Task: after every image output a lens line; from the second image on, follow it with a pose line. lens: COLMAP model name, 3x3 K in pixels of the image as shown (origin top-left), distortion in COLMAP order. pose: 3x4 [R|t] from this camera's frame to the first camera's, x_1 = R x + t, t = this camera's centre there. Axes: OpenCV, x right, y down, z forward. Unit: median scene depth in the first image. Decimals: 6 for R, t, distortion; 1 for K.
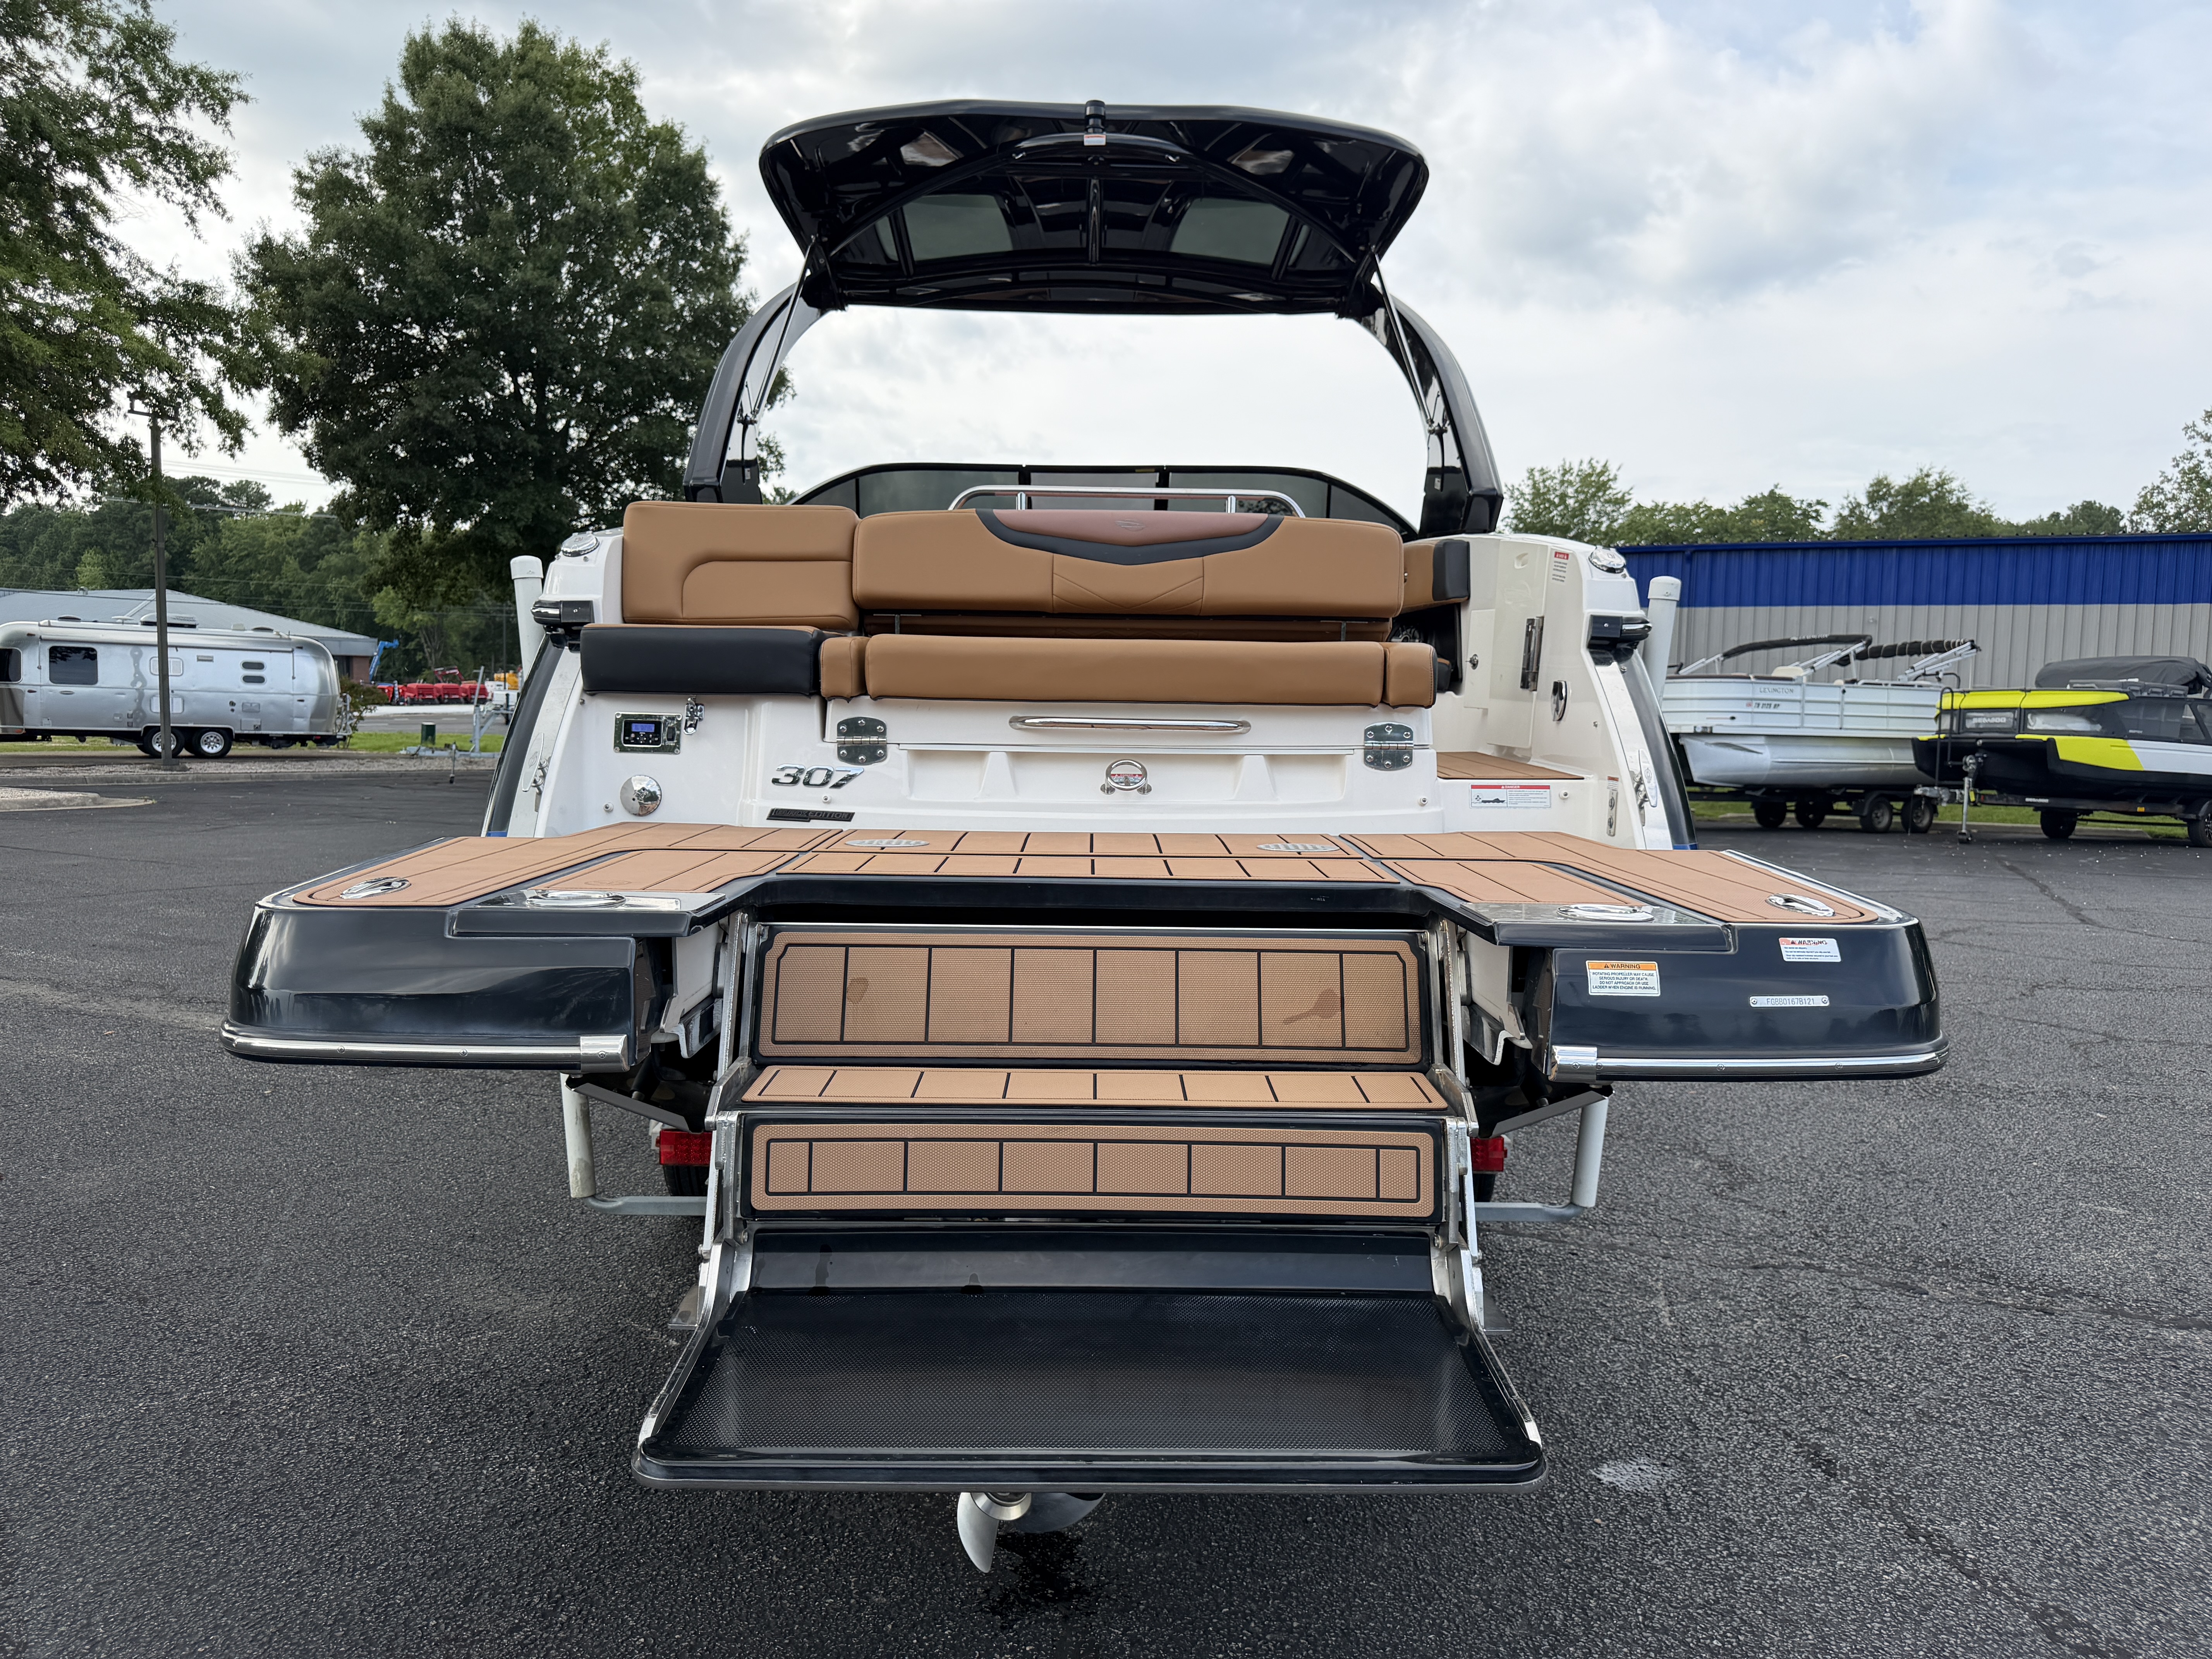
lens RADIAL K [[1553.1, 0, 1089.5], [0, 1553.1, 842.4], [0, 0, 1]] dist [-0.001053, -0.006153]
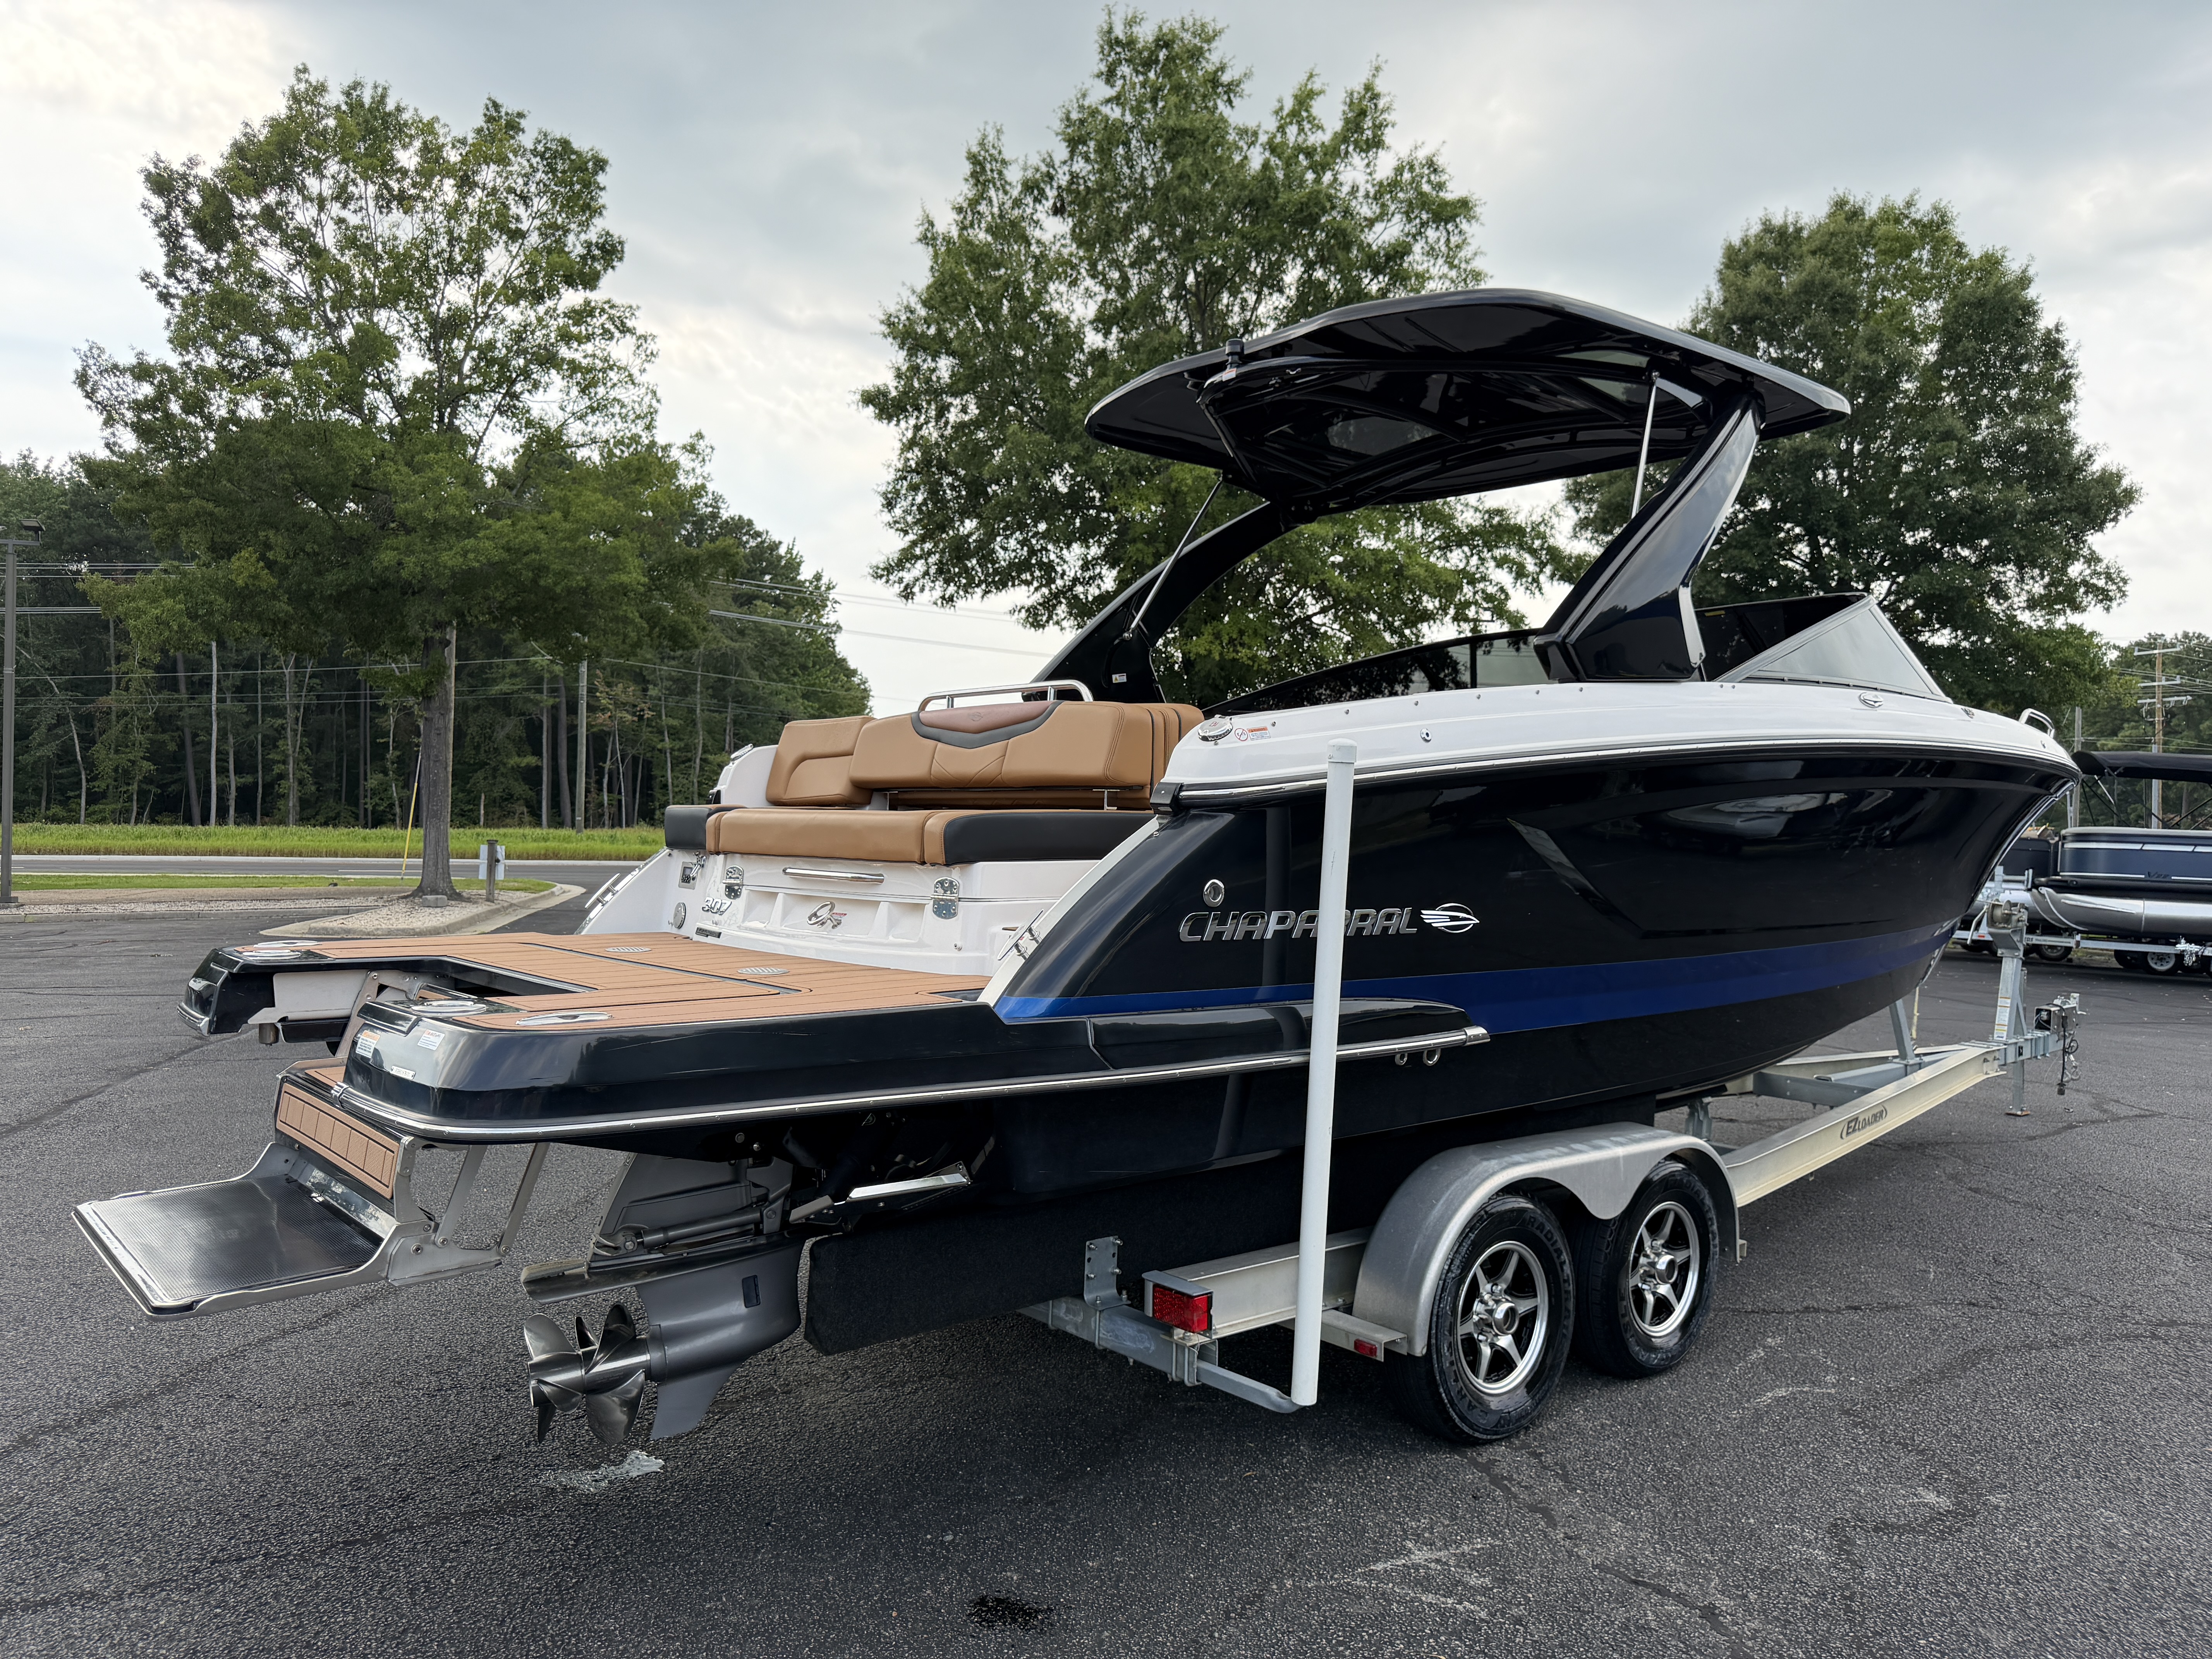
lens RADIAL K [[1560.8, 0, 1106.0], [0, 1560.8, 829.5], [0, 0, 1]] dist [-0.000876, -0.005236]
pose [[0.642414, -0.006394, -0.766331, 0.156628], [-0.079525, 0.994011, -0.074959, -0.004605], [0.762221, 0.109097, 0.638058, 0.044945]]
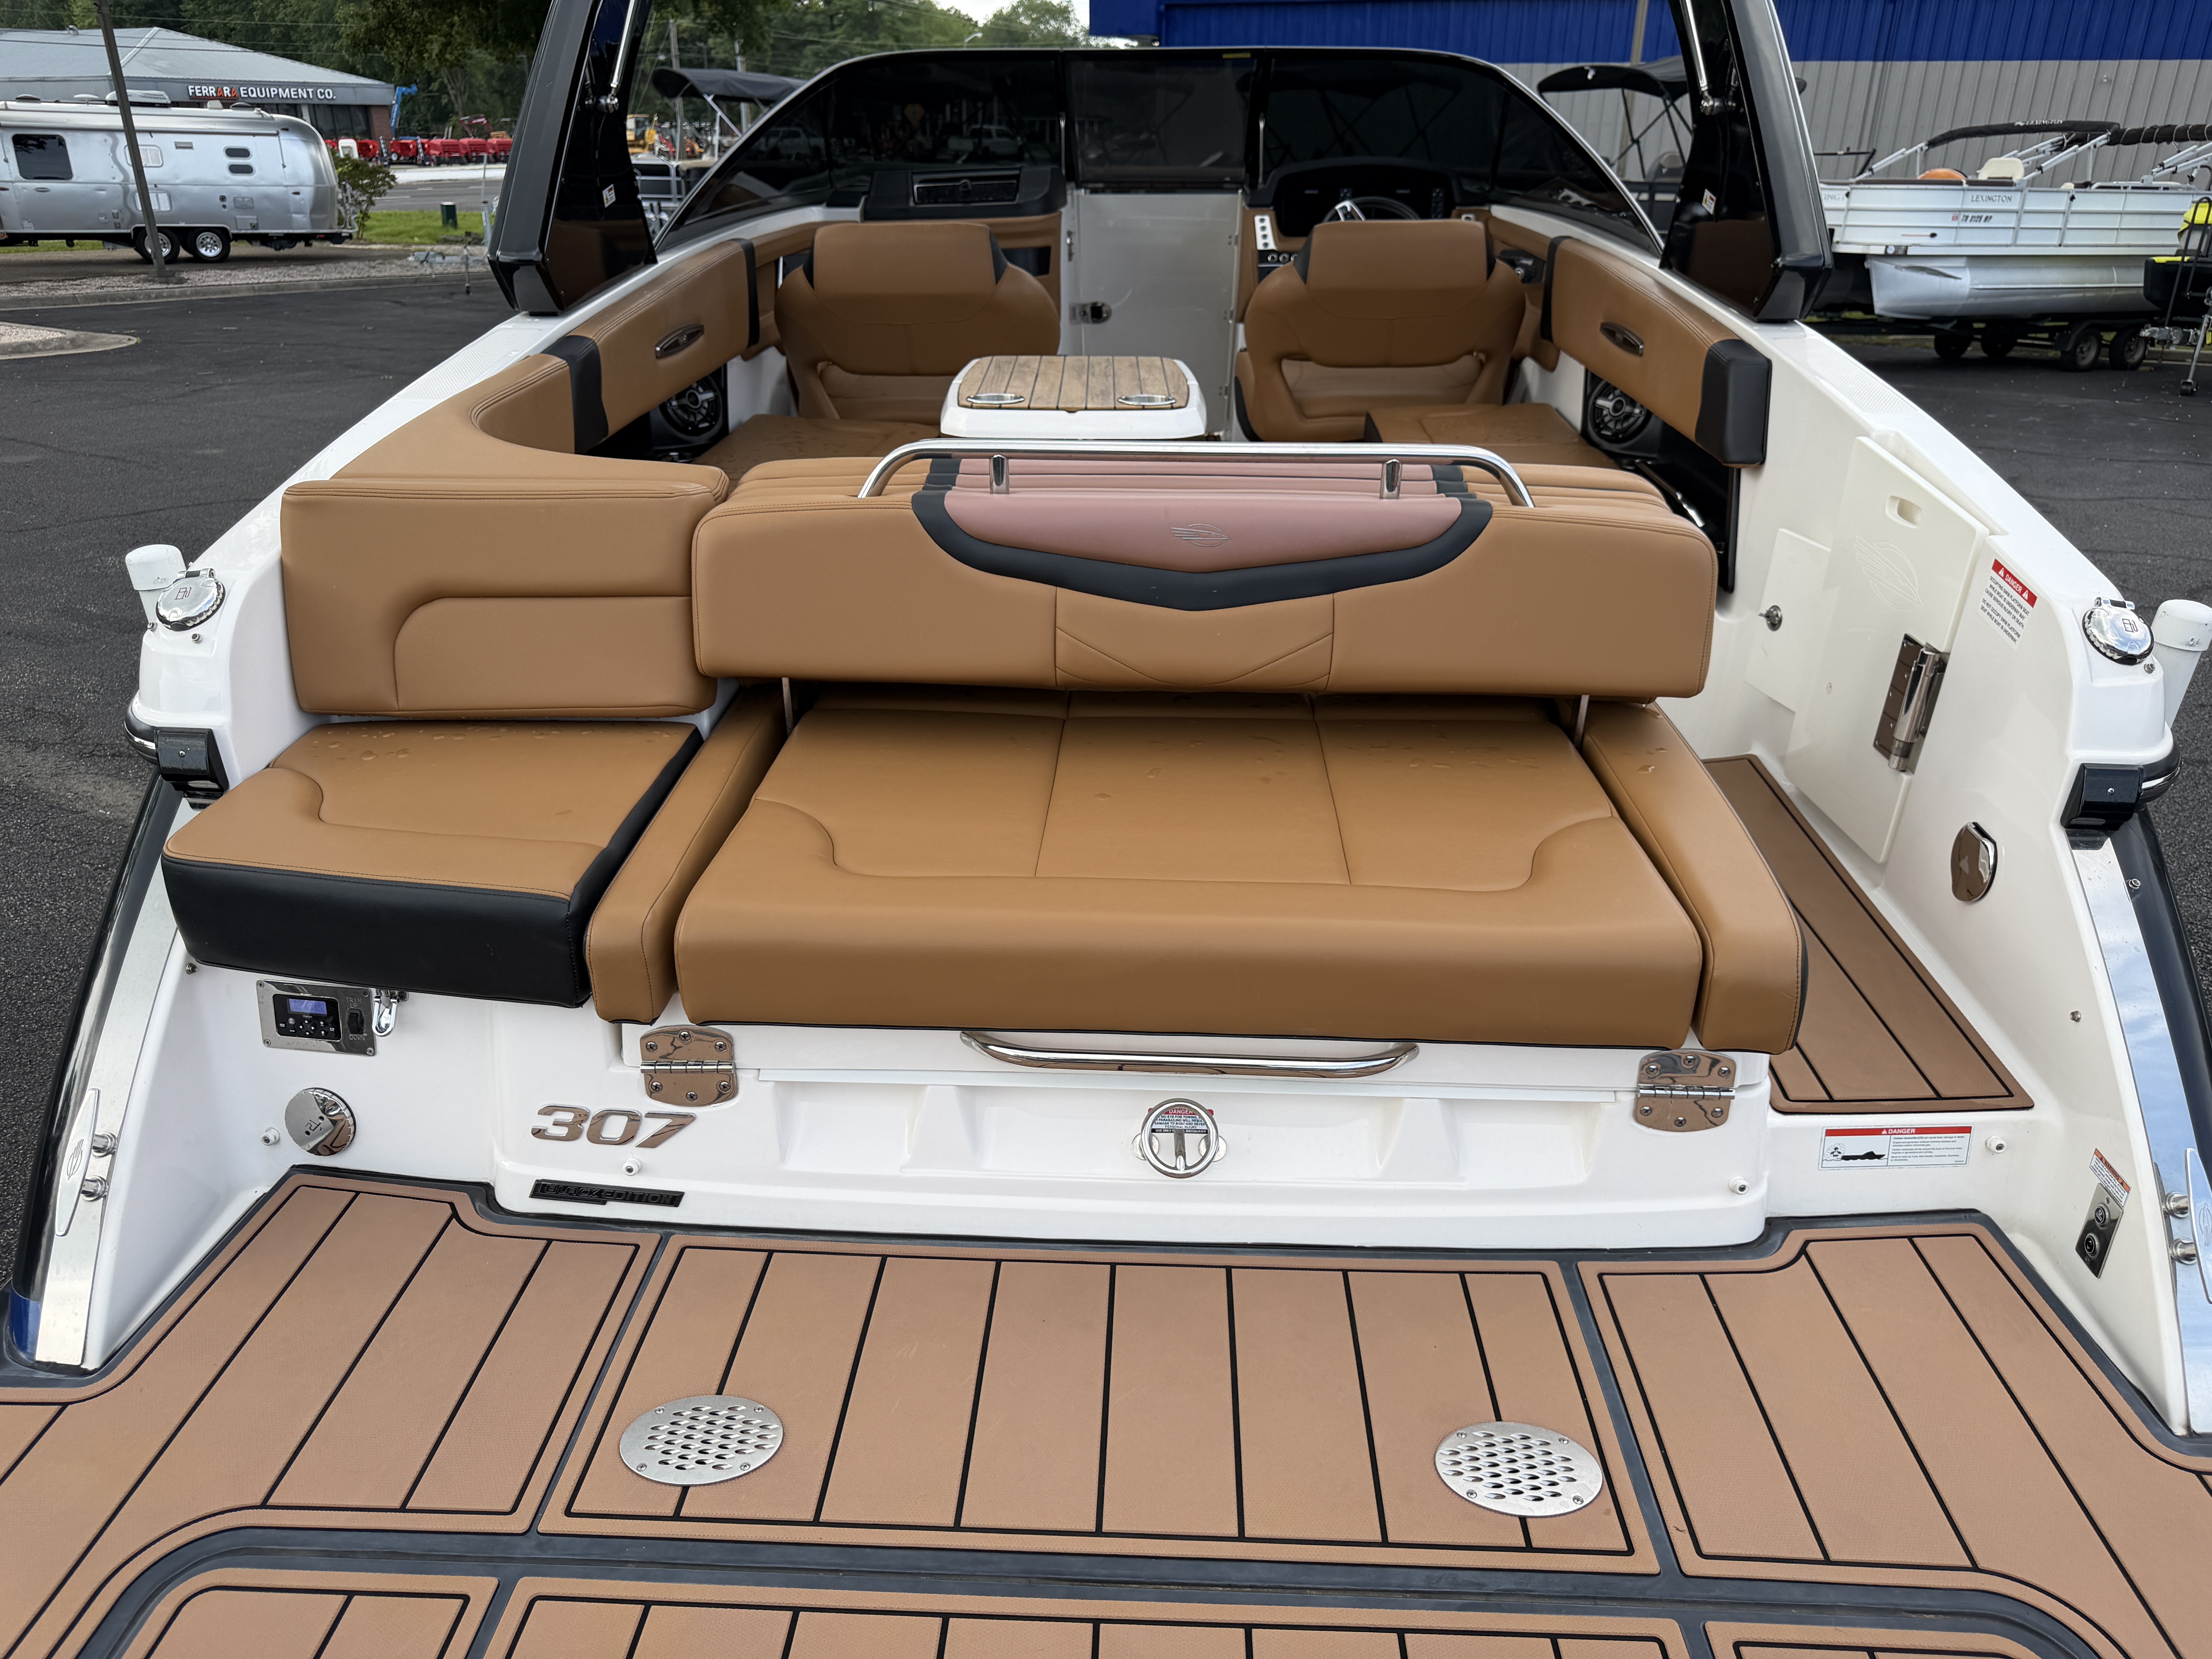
lens RADIAL K [[1553.1, 0, 1089.5], [0, 1553.1, 842.4], [0, 0, 1]] dist [-0.001053, -0.006153]
pose [[0.998772, 0.010726, -0.048370, 0.002484], [0.005740, 0.944662, 0.327996, -0.042368], [0.049211, -0.327870, 0.943440, 0.069991]]
